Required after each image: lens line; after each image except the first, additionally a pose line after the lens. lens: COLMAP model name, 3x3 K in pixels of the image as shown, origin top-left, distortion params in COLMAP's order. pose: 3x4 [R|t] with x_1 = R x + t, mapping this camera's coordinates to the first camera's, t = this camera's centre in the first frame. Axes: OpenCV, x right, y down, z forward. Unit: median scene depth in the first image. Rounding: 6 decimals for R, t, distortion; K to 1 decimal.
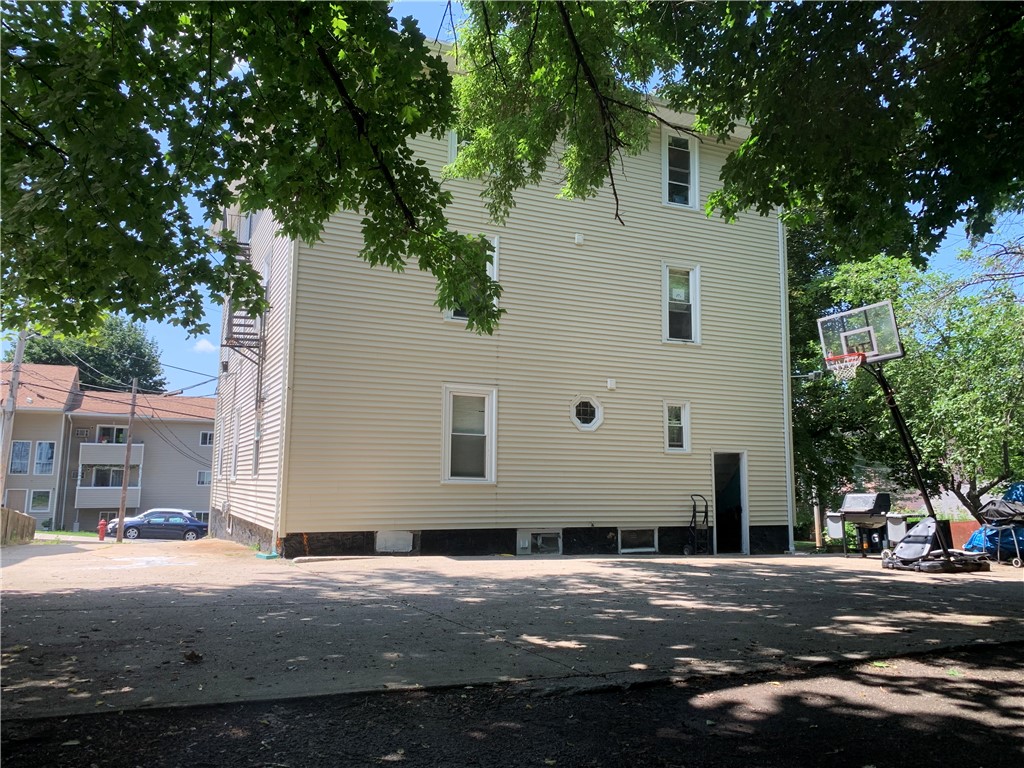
lens RADIAL K [[784.0, 0, 514.0], [0, 784.0, 366.8], [0, 0, 1]] dist [0.045924, -0.062189]
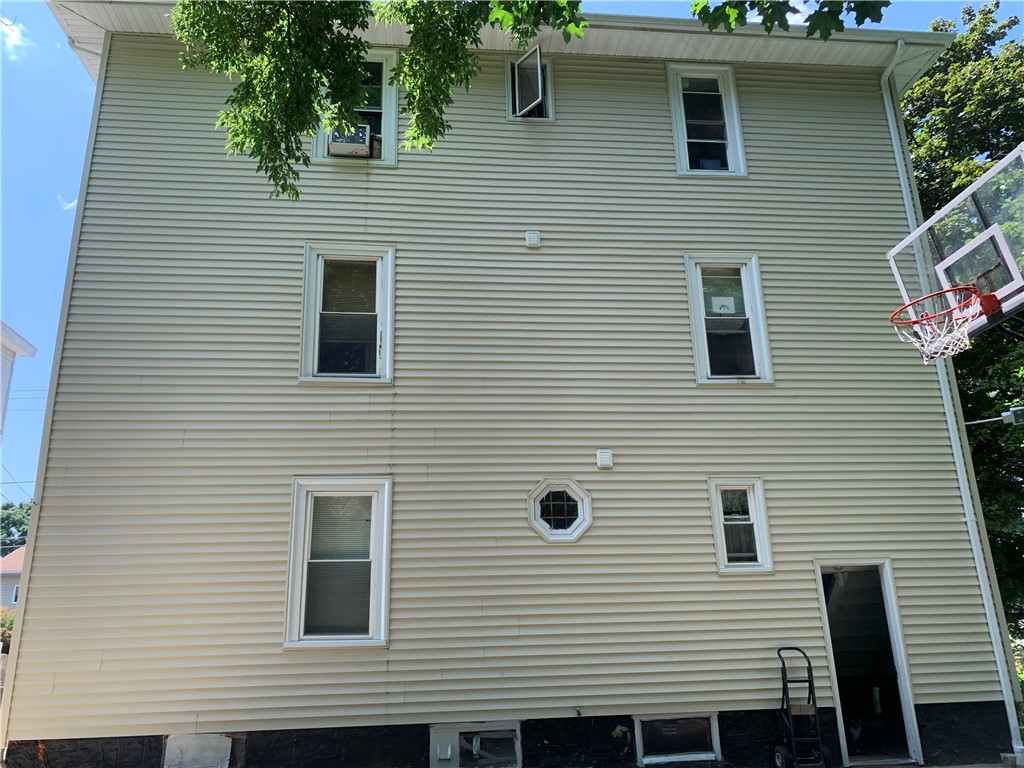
lens RADIAL K [[773.1, 0, 512.1], [0, 773.1, 368.6], [0, 0, 1]] dist [0.083003, -0.185912]
pose [[0.948424, -0.132970, -0.287768, 0.237442], [0.084511, 0.980979, -0.174753, 0.052044], [0.305531, 0.141421, 0.941621, 0.412554]]
